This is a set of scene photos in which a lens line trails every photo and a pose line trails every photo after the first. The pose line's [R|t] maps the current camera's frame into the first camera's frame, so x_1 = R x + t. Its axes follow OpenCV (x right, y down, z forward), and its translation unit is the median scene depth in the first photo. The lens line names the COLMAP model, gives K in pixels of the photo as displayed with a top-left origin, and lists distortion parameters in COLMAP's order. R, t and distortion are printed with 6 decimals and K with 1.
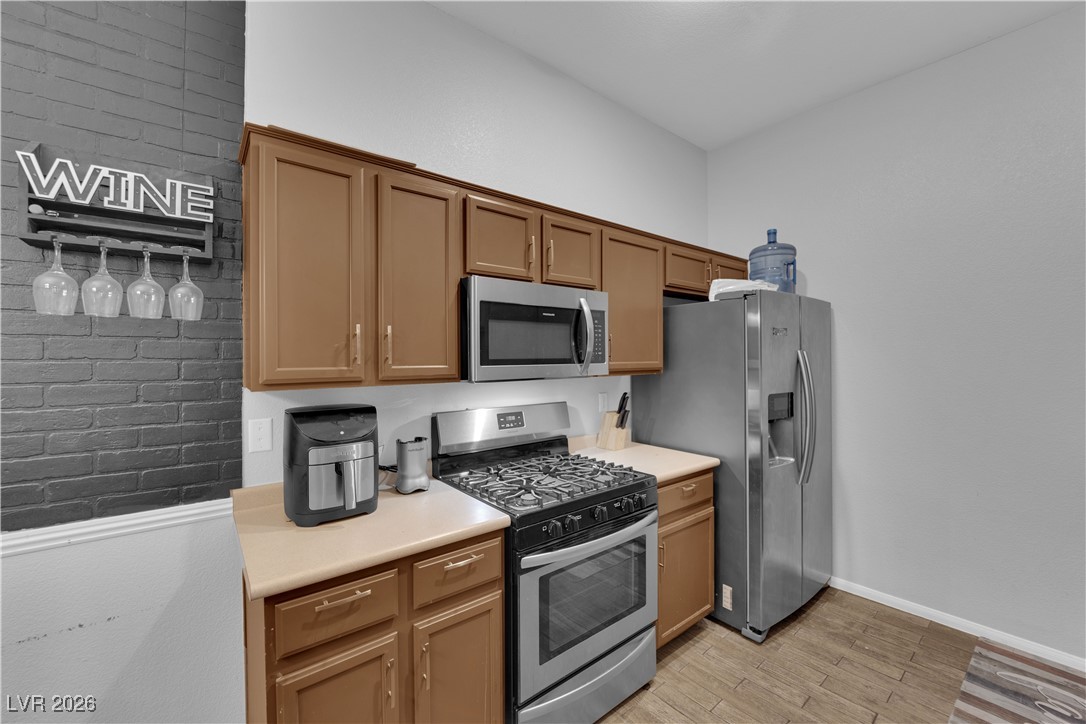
lens RADIAL K [[438.2, 0, 542.0], [0, 438.2, 356.1], [0, 0, 1]] dist [-0.013374, -0.001148]
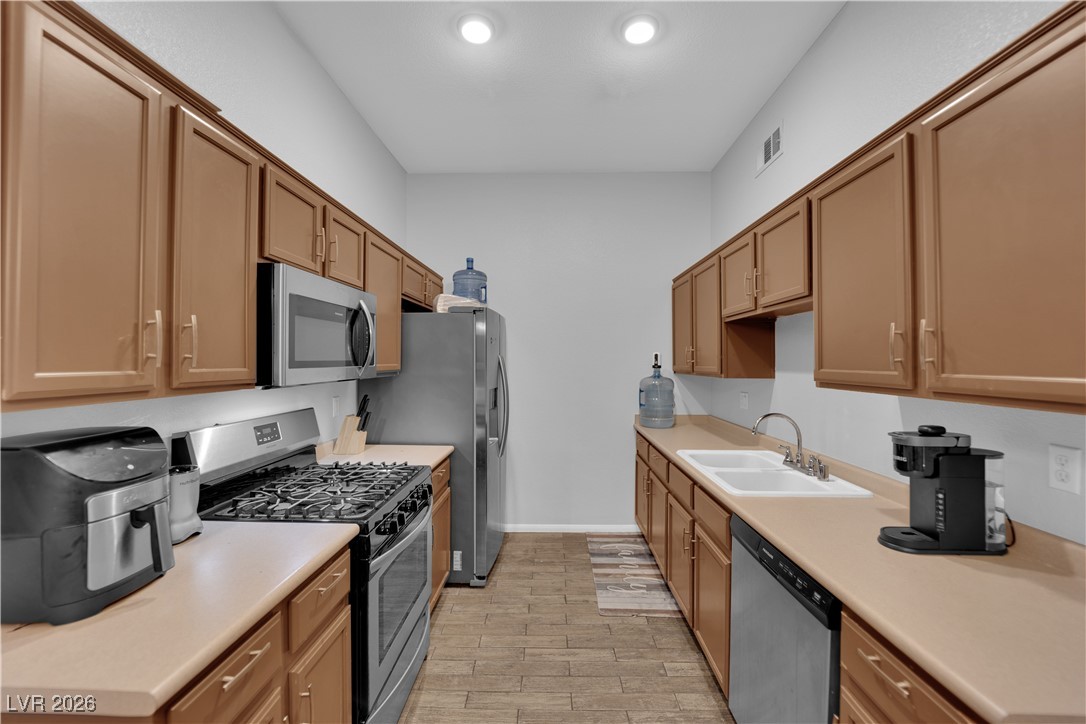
lens RADIAL K [[438.2, 0, 542.6], [0, 438.2, 356.4], [0, 0, 1]] dist [-0.013374, -0.001148]
pose [[0.646933, 0.012122, 0.762450, -0.375431], [-0.005139, 0.999920, -0.011537, 0.004752], [-0.762529, 0.003545, 0.646944, 0.046629]]
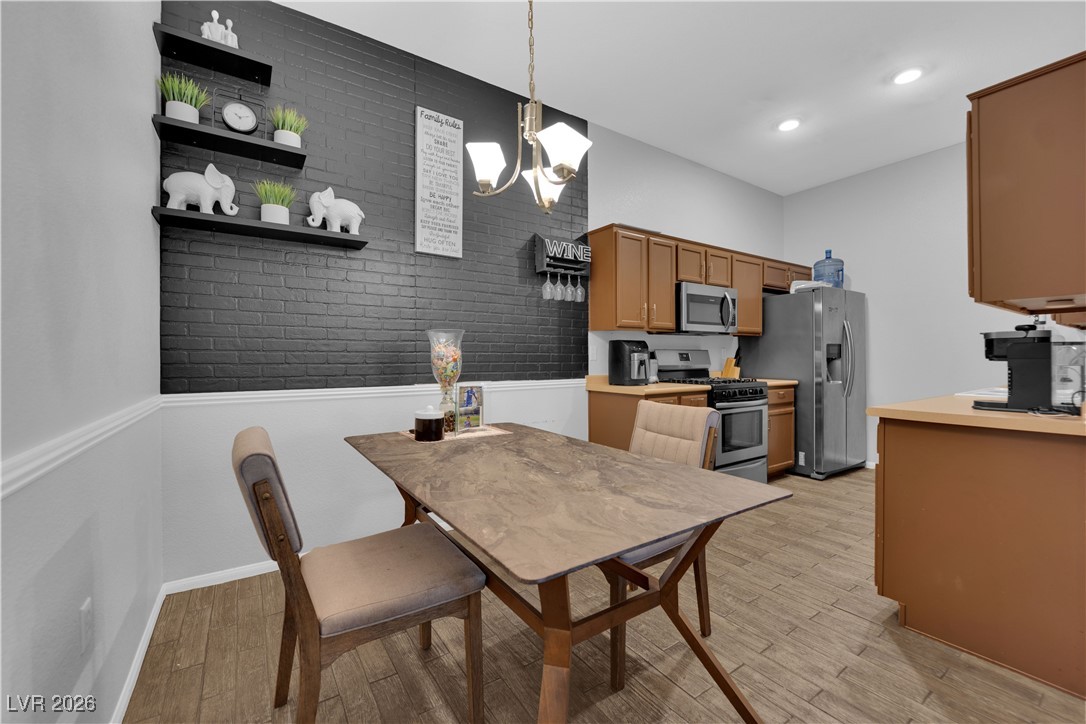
lens RADIAL K [[438.2, 0, 539.9], [0, 438.2, 360.2], [0, 0, 1]] dist [-0.013374, -0.001148]
pose [[0.995552, 0.001101, -0.094211, -0.520497], [-0.000478, 0.999978, 0.006638, 0.149252], [0.094216, -0.006564, 0.995530, -0.958802]]
